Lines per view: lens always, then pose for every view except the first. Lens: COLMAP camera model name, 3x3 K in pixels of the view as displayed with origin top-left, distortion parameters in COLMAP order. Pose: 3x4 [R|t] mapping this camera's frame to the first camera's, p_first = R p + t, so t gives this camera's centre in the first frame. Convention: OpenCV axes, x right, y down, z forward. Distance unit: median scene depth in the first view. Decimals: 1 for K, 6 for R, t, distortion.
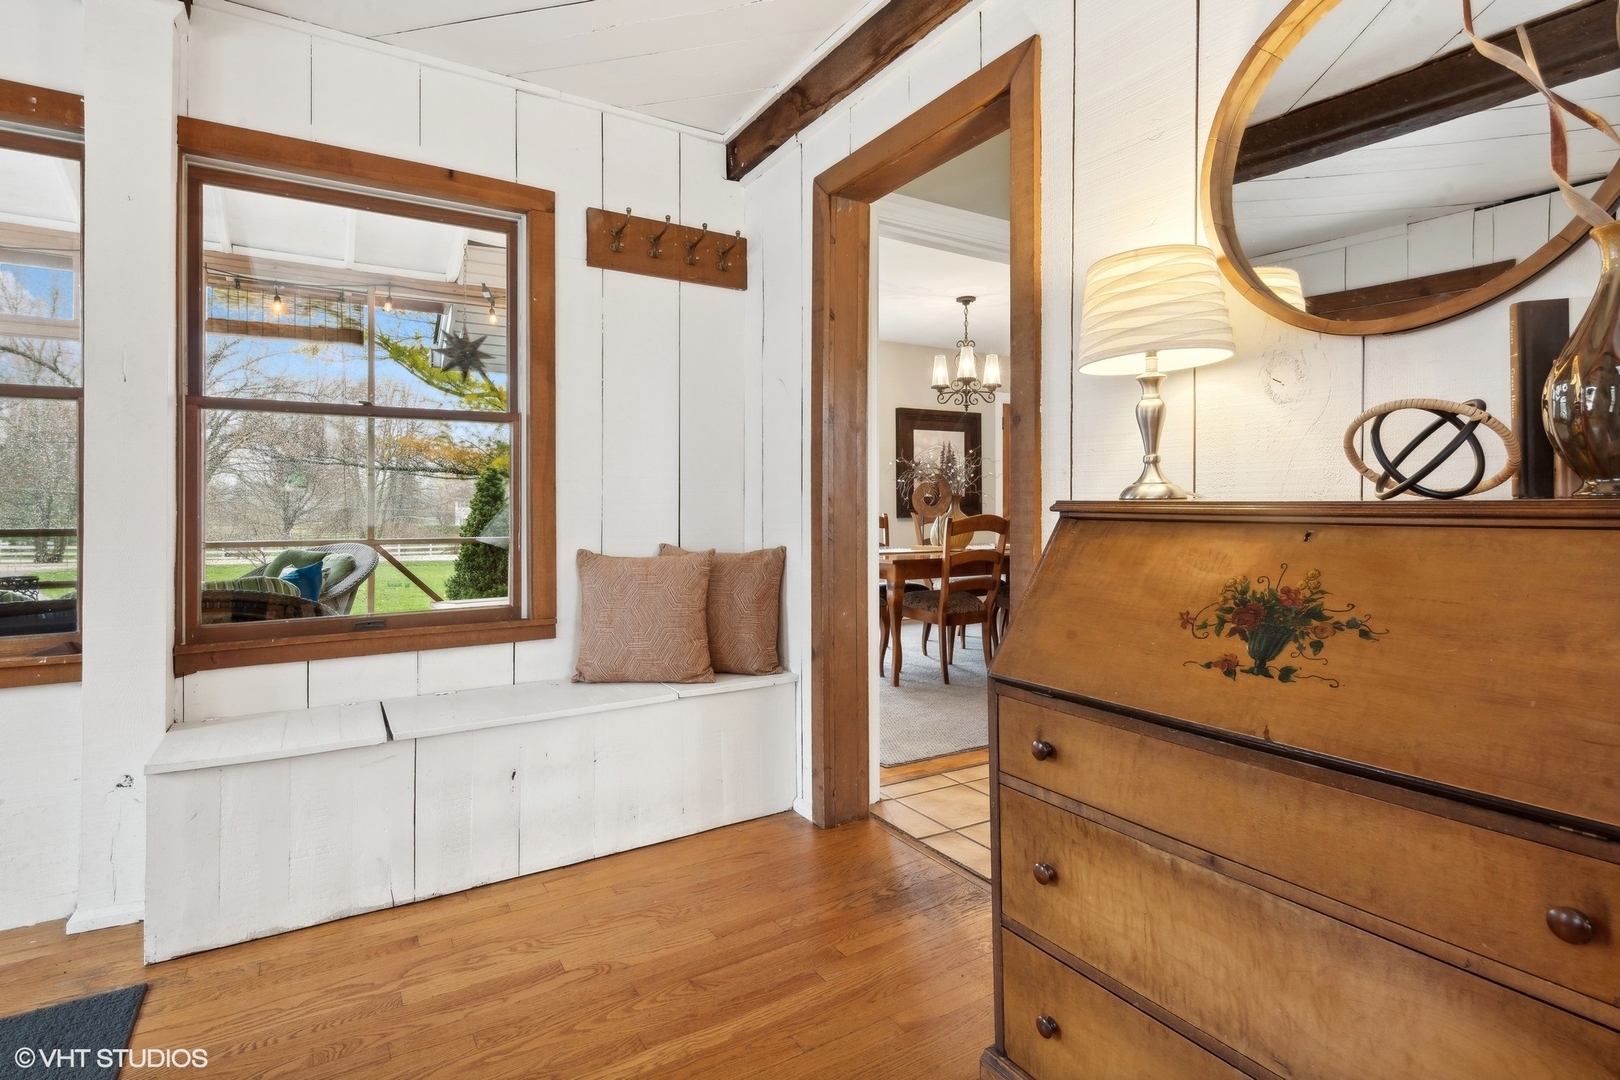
lens RADIAL K [[817.9, 0, 810.2], [0, 817.9, 513.9], [0, 0, 1]] dist [0.000558, 0.000009]
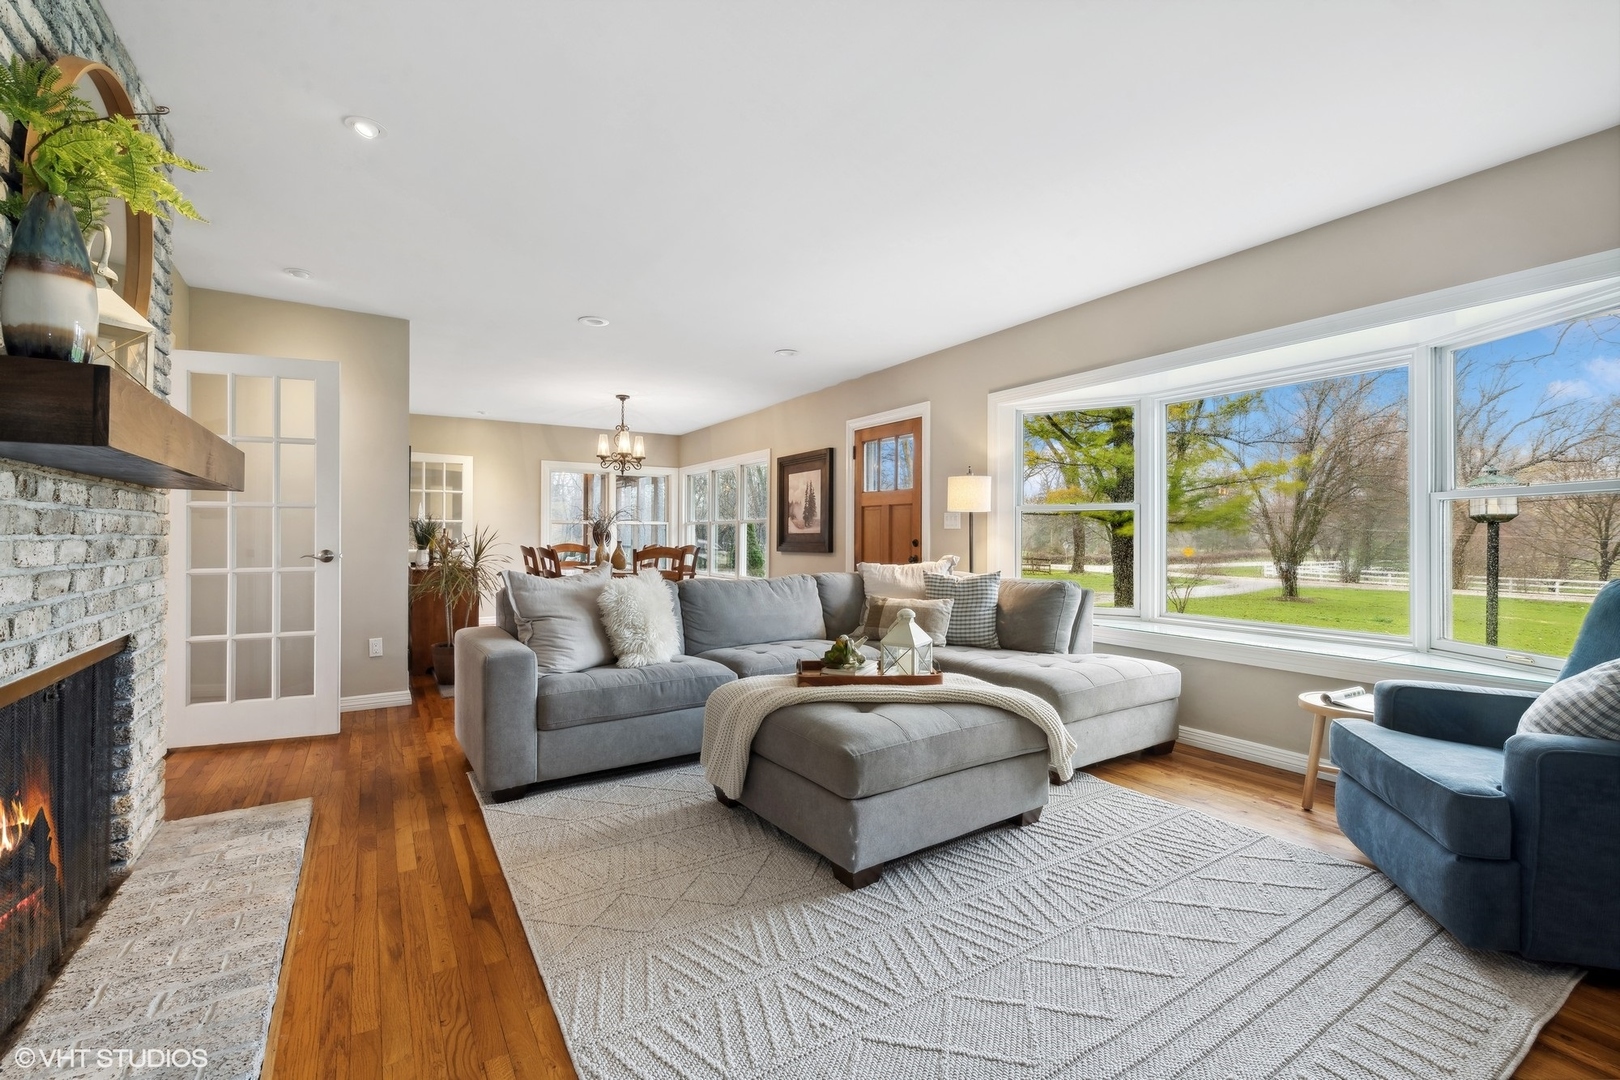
lens RADIAL K [[688.3, 0, 809.5], [0, 688.3, 535.2], [0, 0, 1]] dist [0.016290, -0.005430]
pose [[0.019551, 0.000990, -0.999808, 1.417136], [-0.004135, 0.999991, 0.000909, -0.021763], [0.999800, 0.004117, 0.019555, 1.299778]]
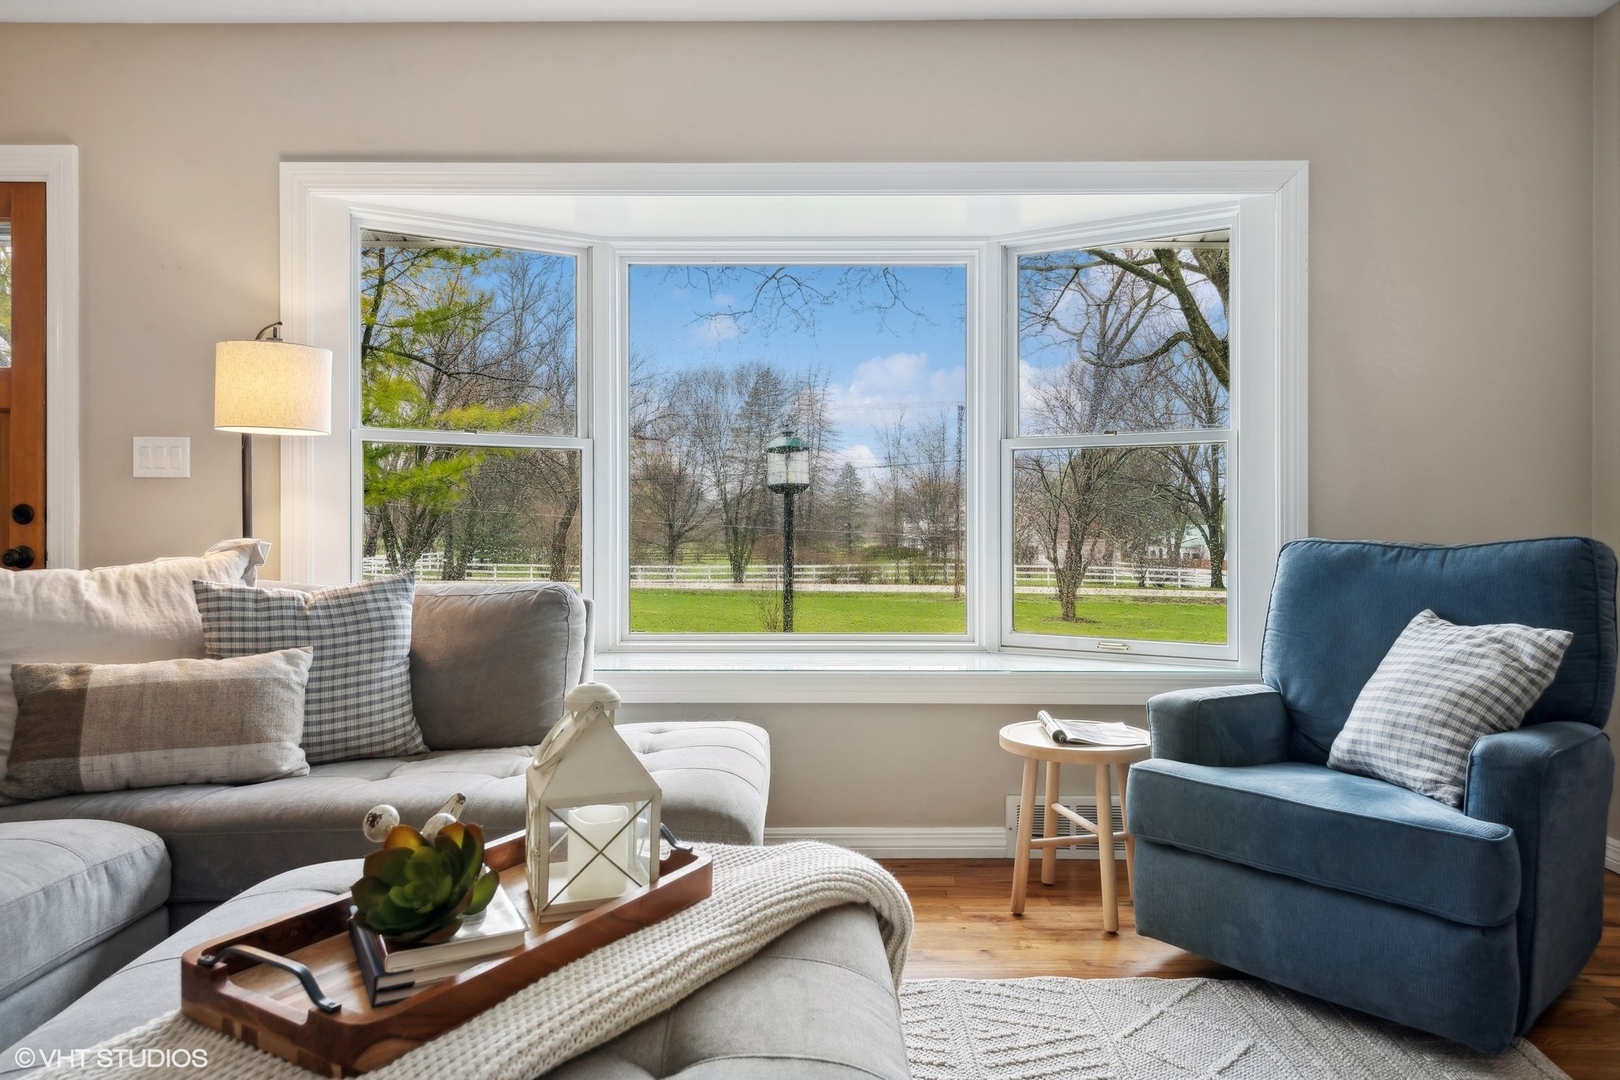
lens RADIAL K [[1077.8, 0, 812.0], [0, 1077.8, 526.1], [0, 0, 1]] dist [0.046258, -0.043032]
pose [[0.852405, 0.004012, -0.522867, 1.112277], [-0.002289, 0.999990, 0.003942, -0.007250], [0.522877, -0.002163, 0.852405, 1.193454]]
